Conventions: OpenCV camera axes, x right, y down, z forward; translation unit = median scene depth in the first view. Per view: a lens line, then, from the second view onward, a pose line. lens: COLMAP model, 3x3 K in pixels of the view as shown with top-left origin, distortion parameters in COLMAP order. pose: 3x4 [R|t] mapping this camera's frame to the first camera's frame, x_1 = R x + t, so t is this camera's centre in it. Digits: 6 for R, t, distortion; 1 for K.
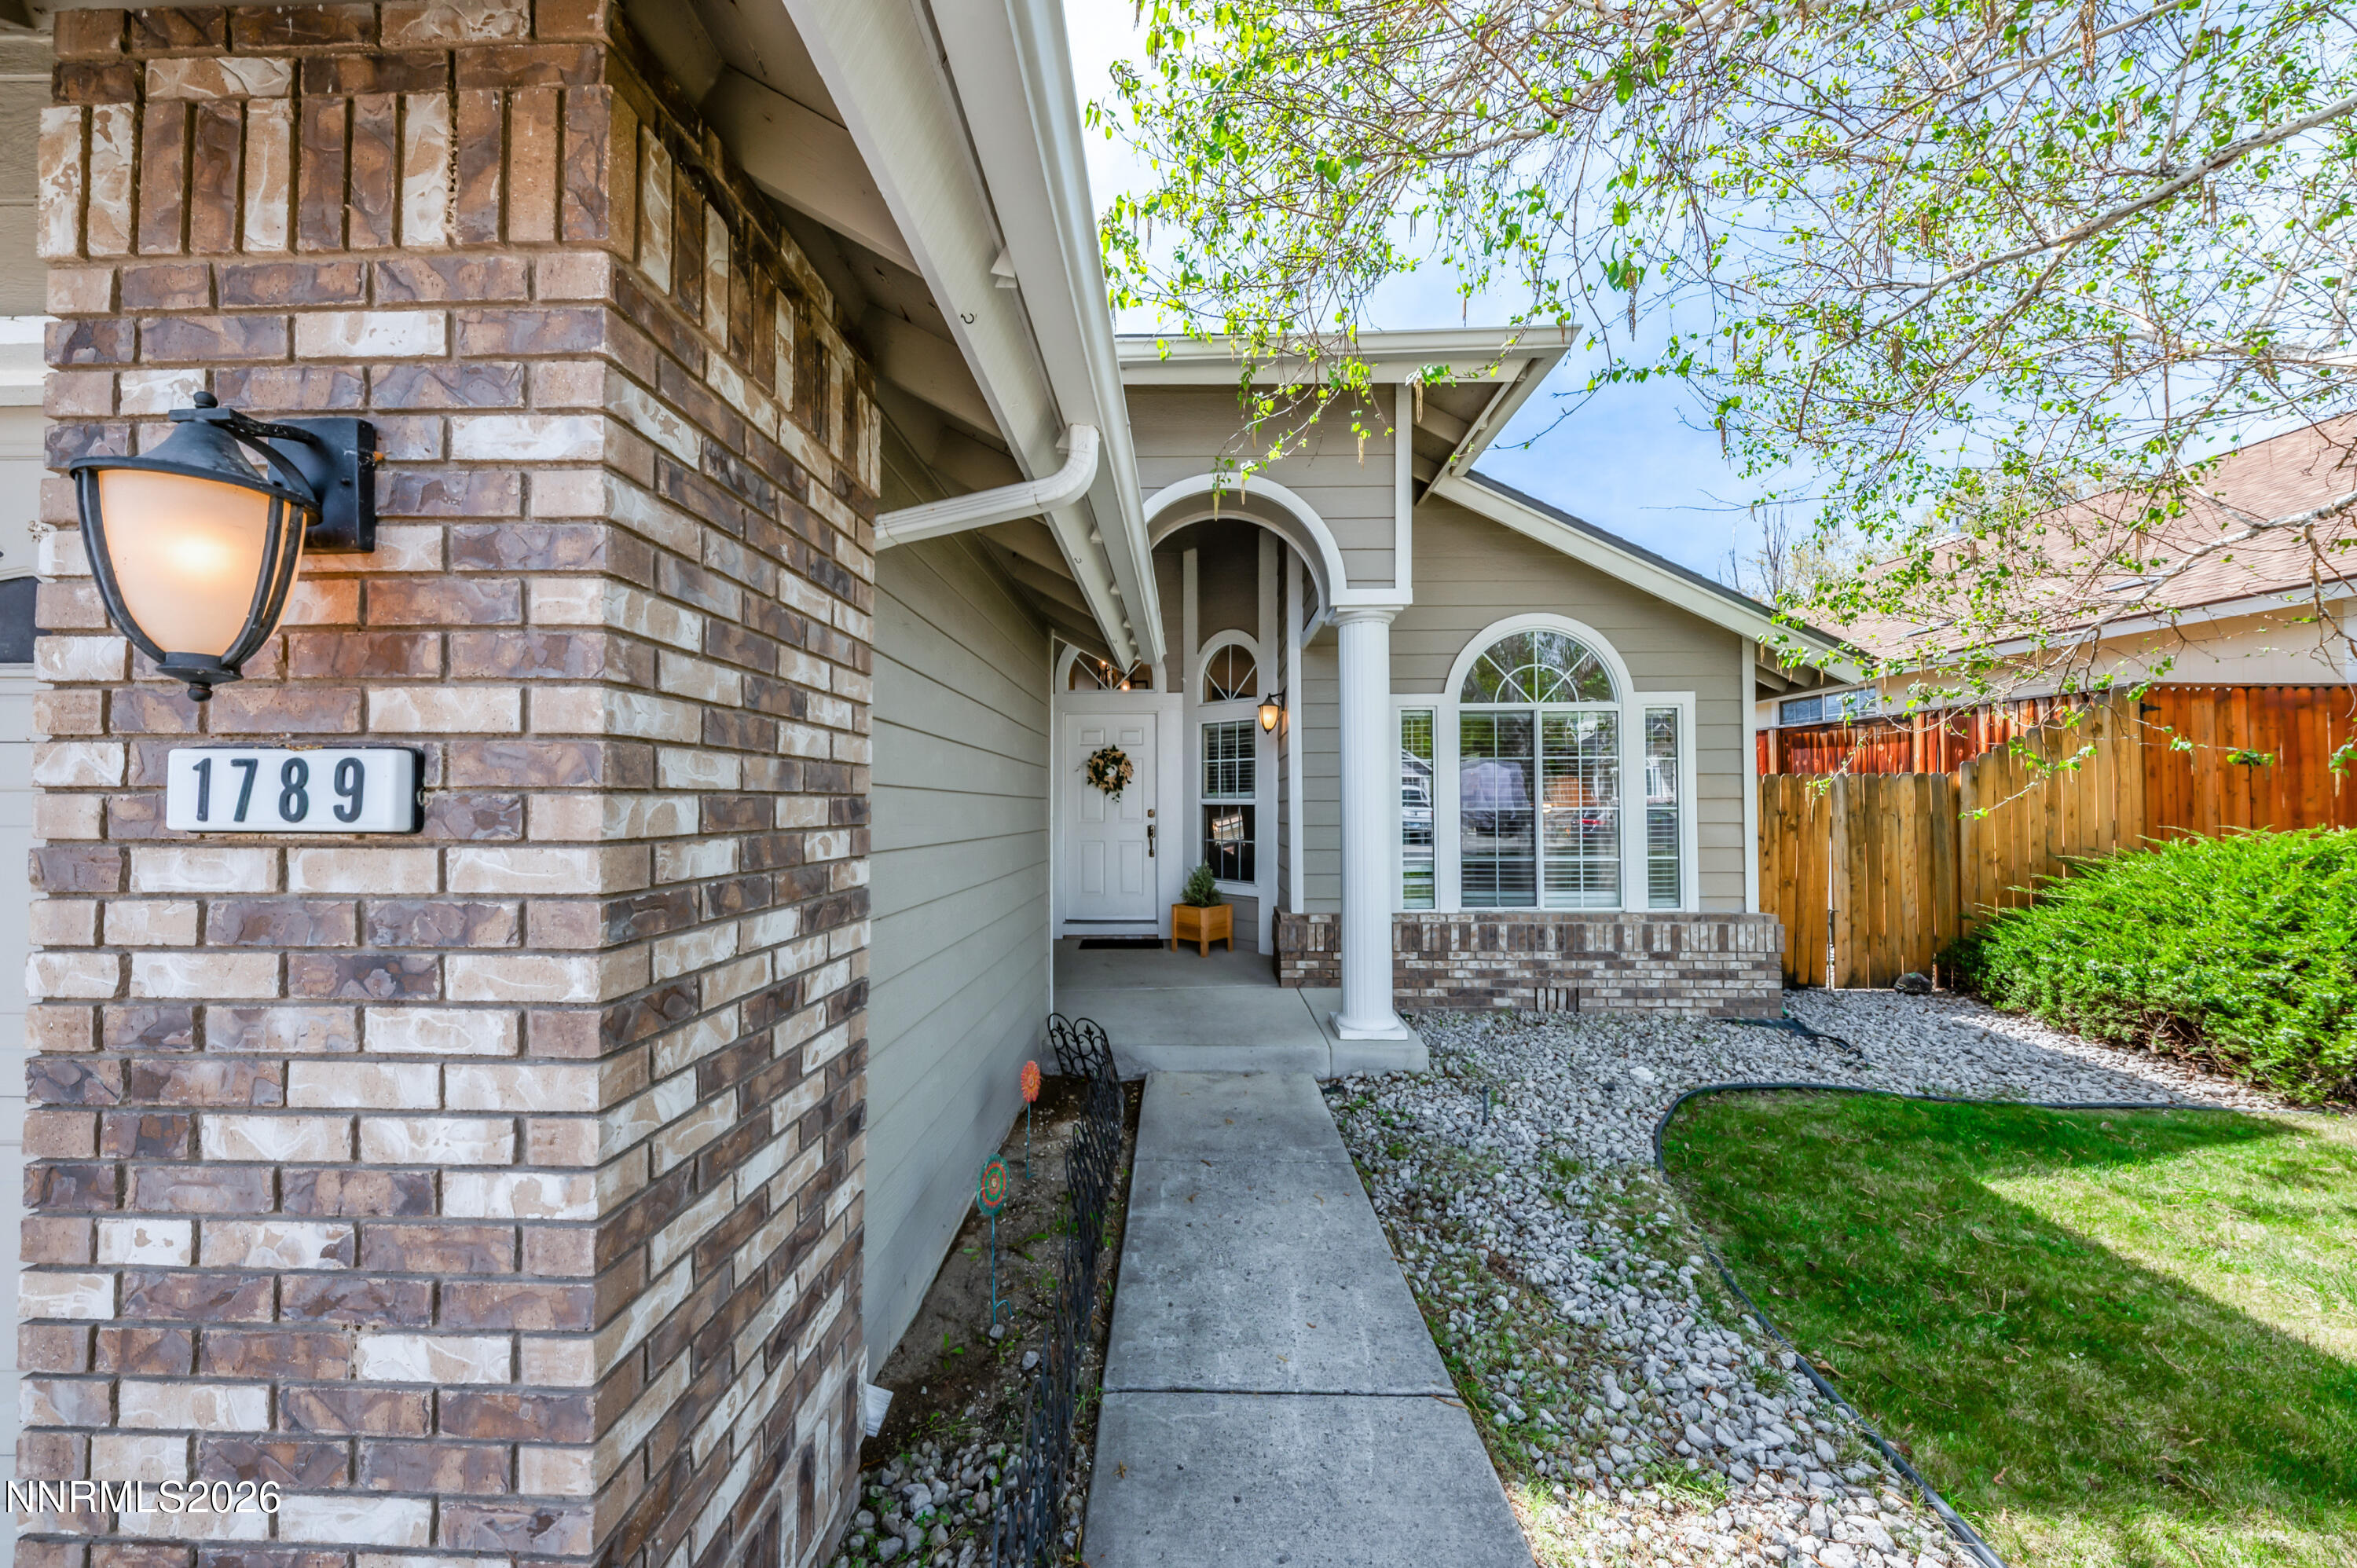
lens RADIAL K [[806.1, 0, 1169.9], [0, 806.1, 789.5], [0, 0, 1]] dist [-0.000386, -0.000243]
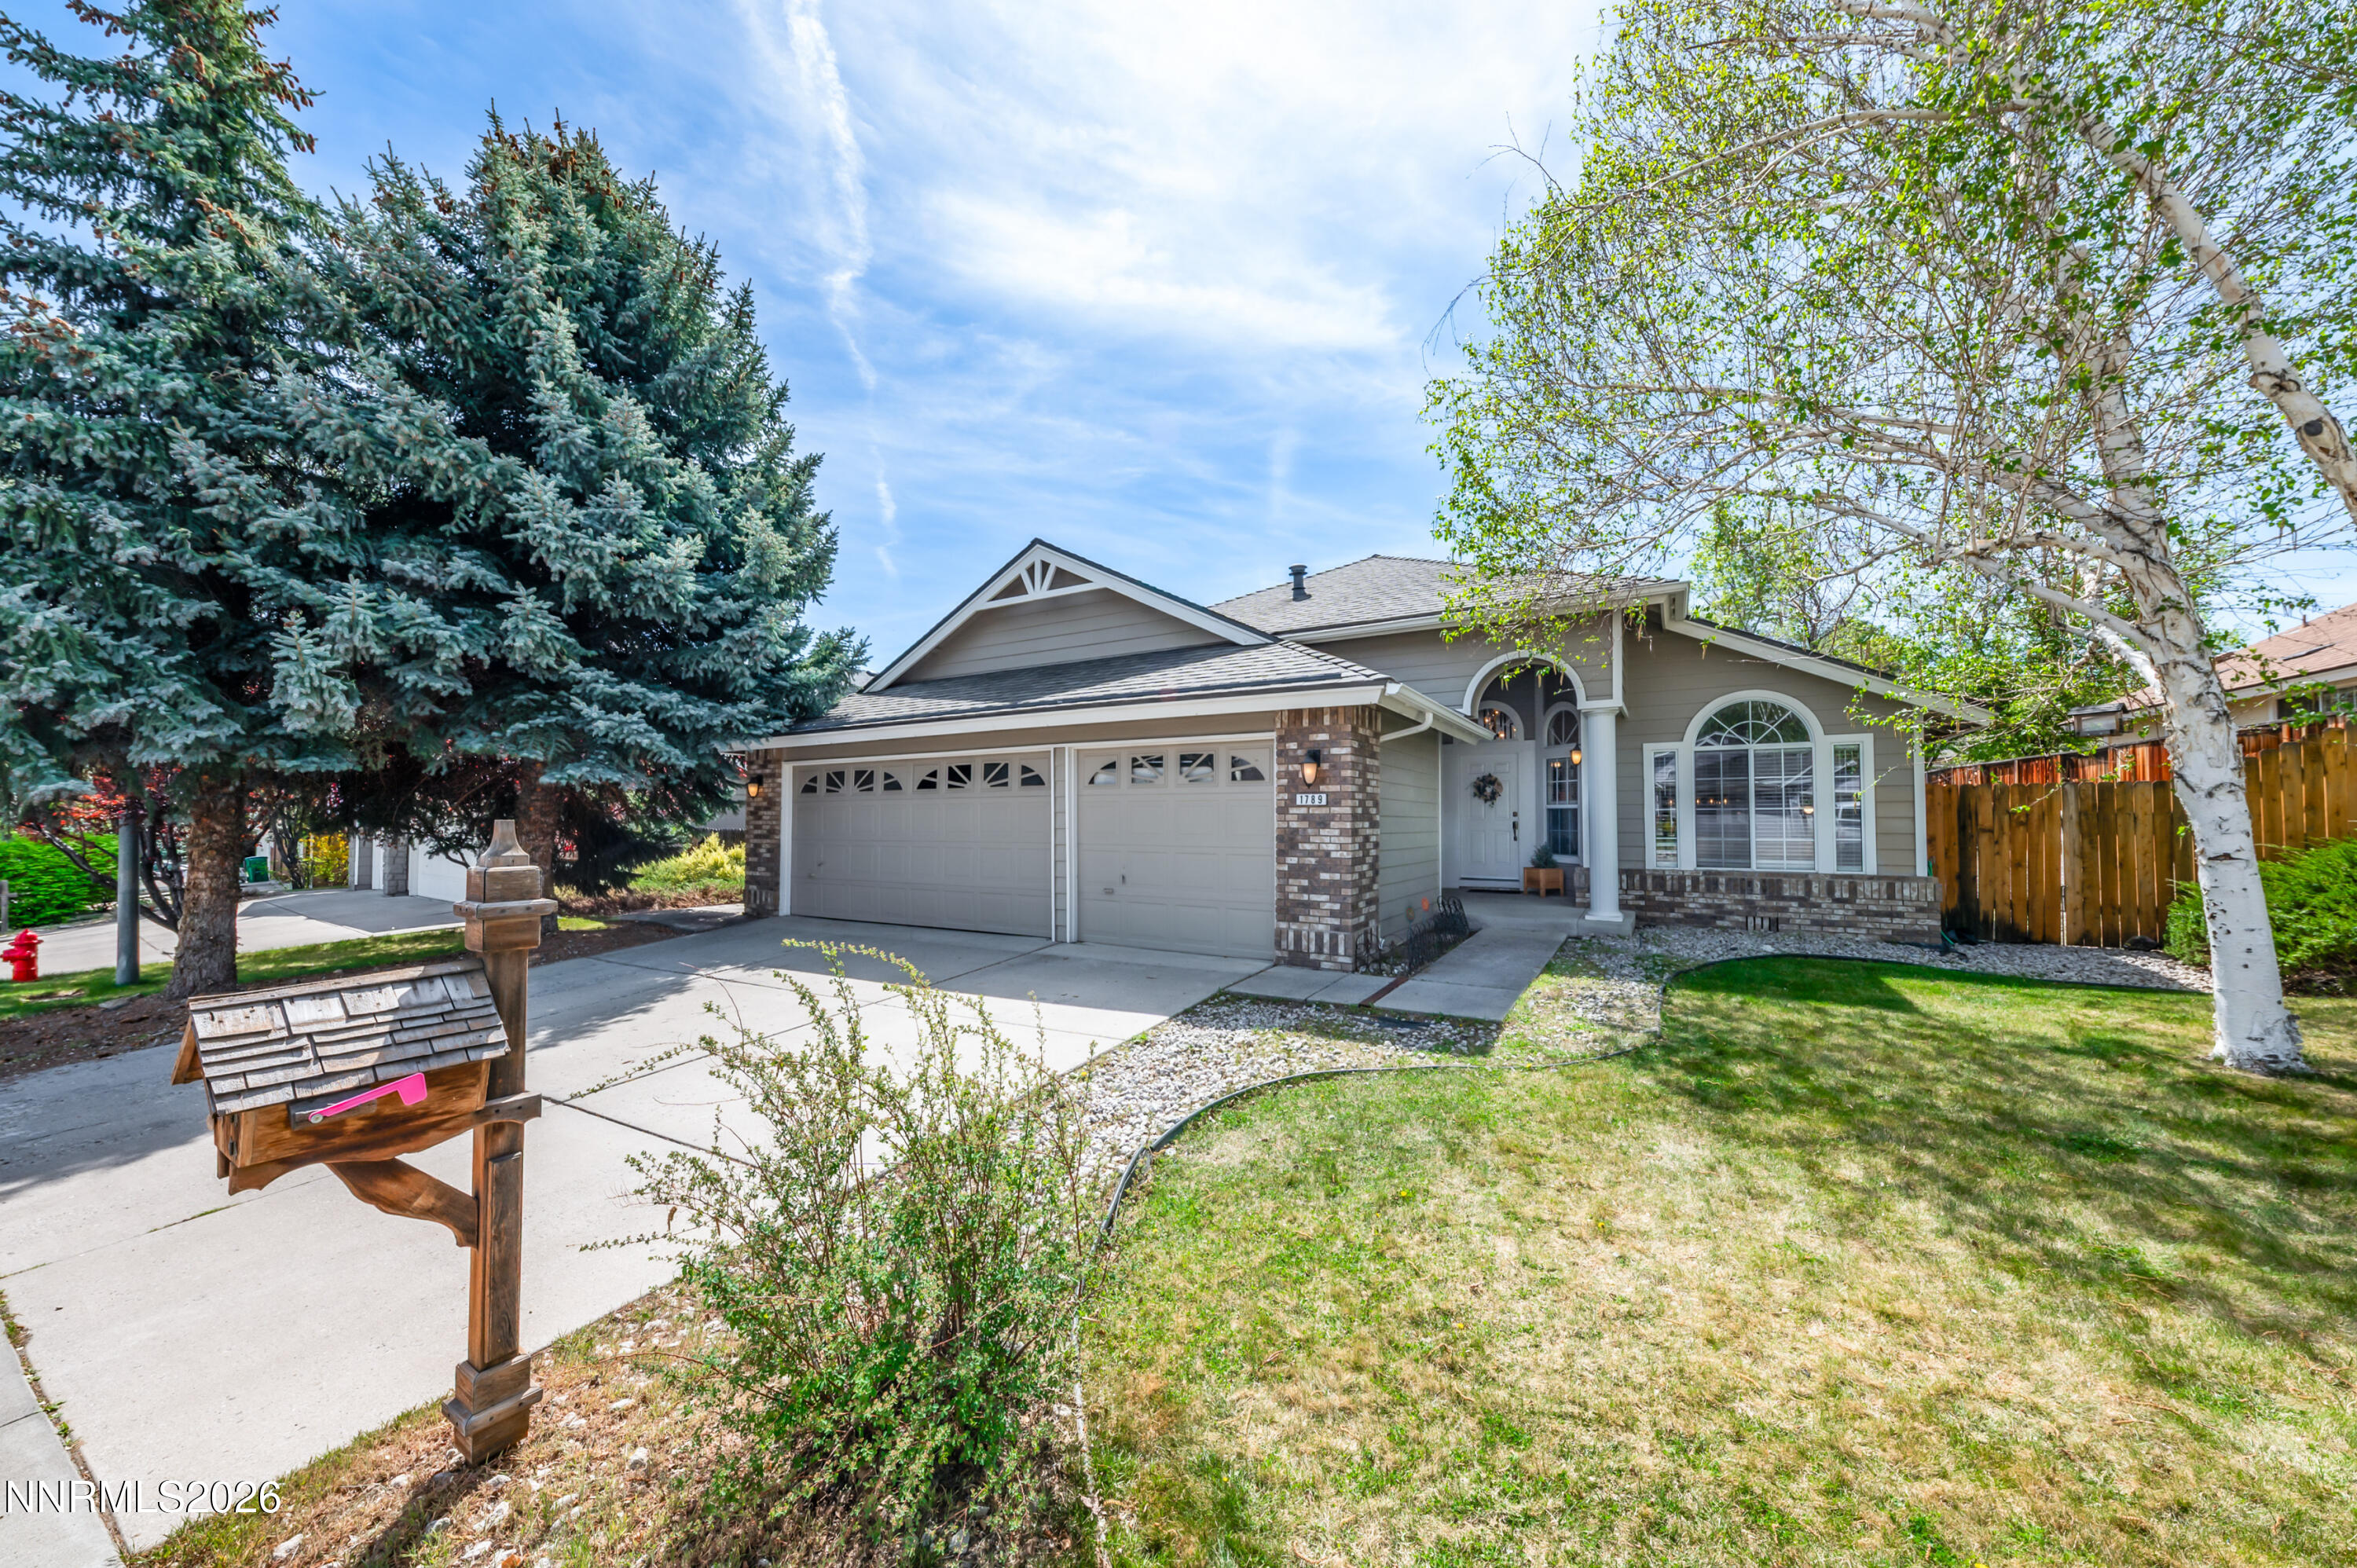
lens RADIAL K [[818.7, 0, 1172.2], [0, 818.7, 793.5], [0, 0, 1]] dist [0.011199, -0.004762]
pose [[0.869243, -0.013675, -0.494196, 0.919002], [0.007932, 0.999874, -0.013717, 0.022403], [0.494322, 0.008003, 0.869242, -3.701730]]
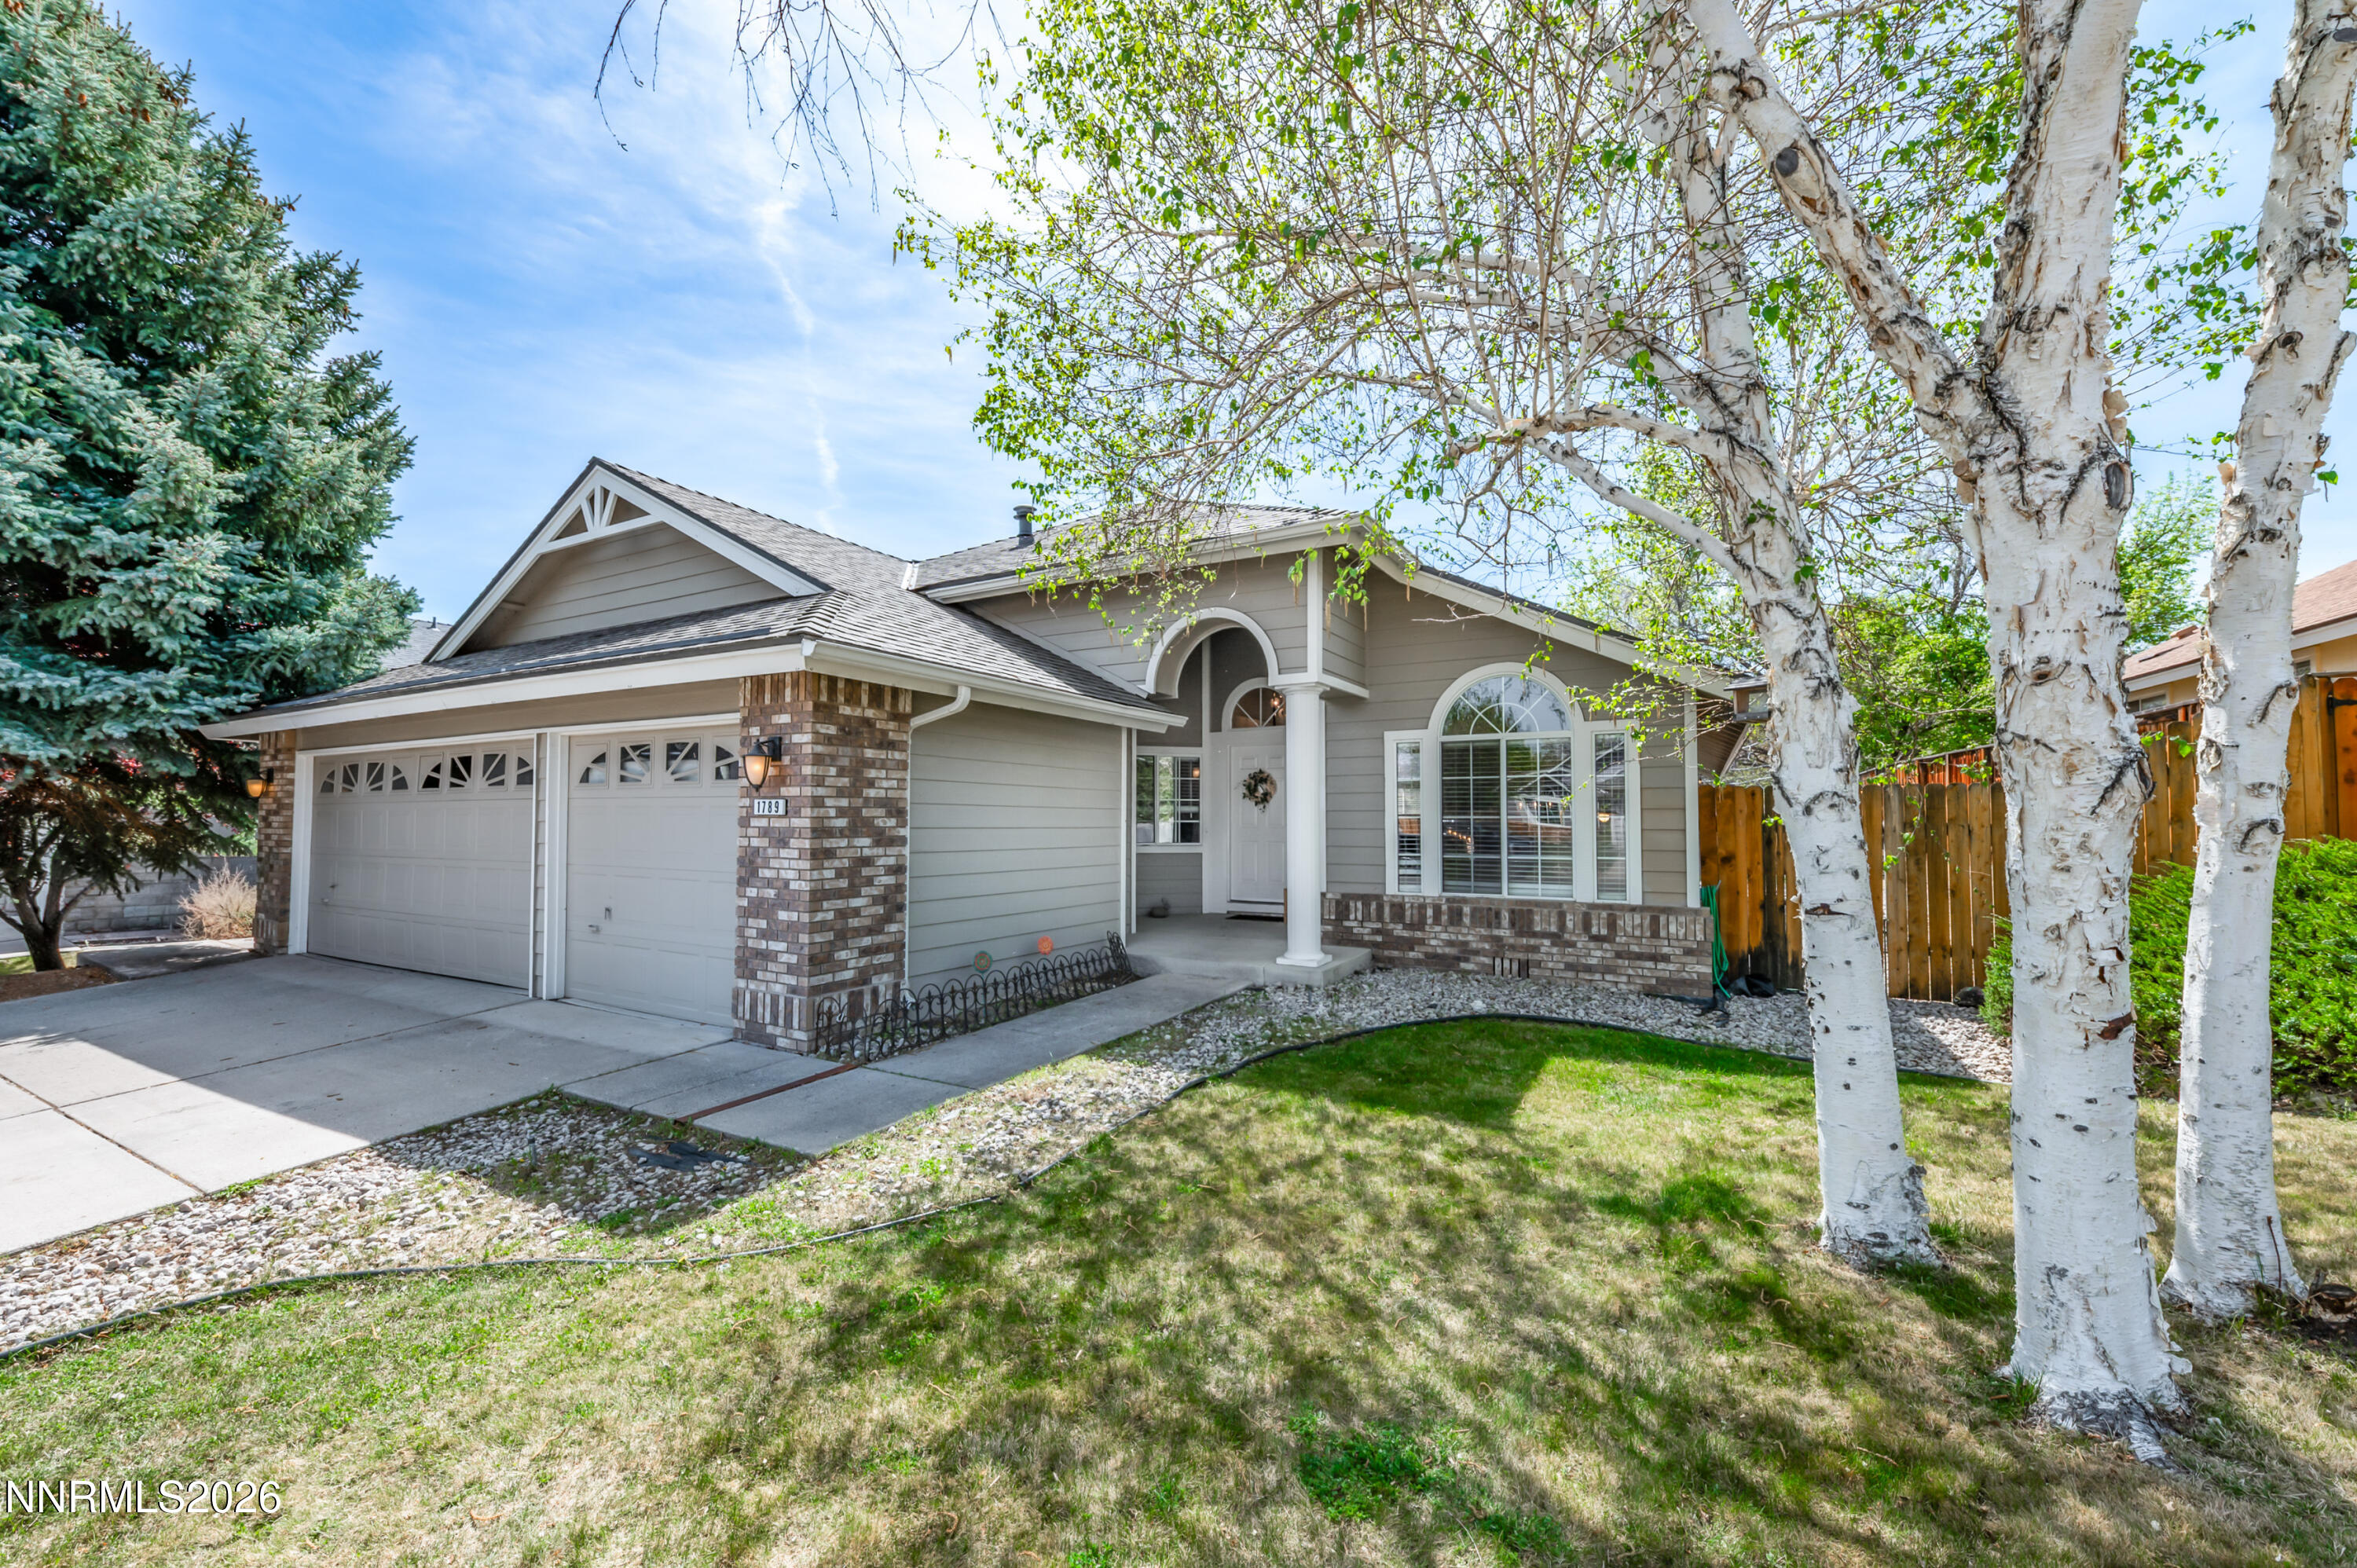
lens RADIAL K [[909.8, 0, 1178.5], [0, 909.8, 784.0], [0, 0, 1]] dist [0.001916, 0.000204]
pose [[0.880049, -0.013777, -0.474683, 2.436271], [0.005515, 0.999808, -0.018794, -0.013874], [0.474851, 0.013922, 0.879956, -1.771882]]
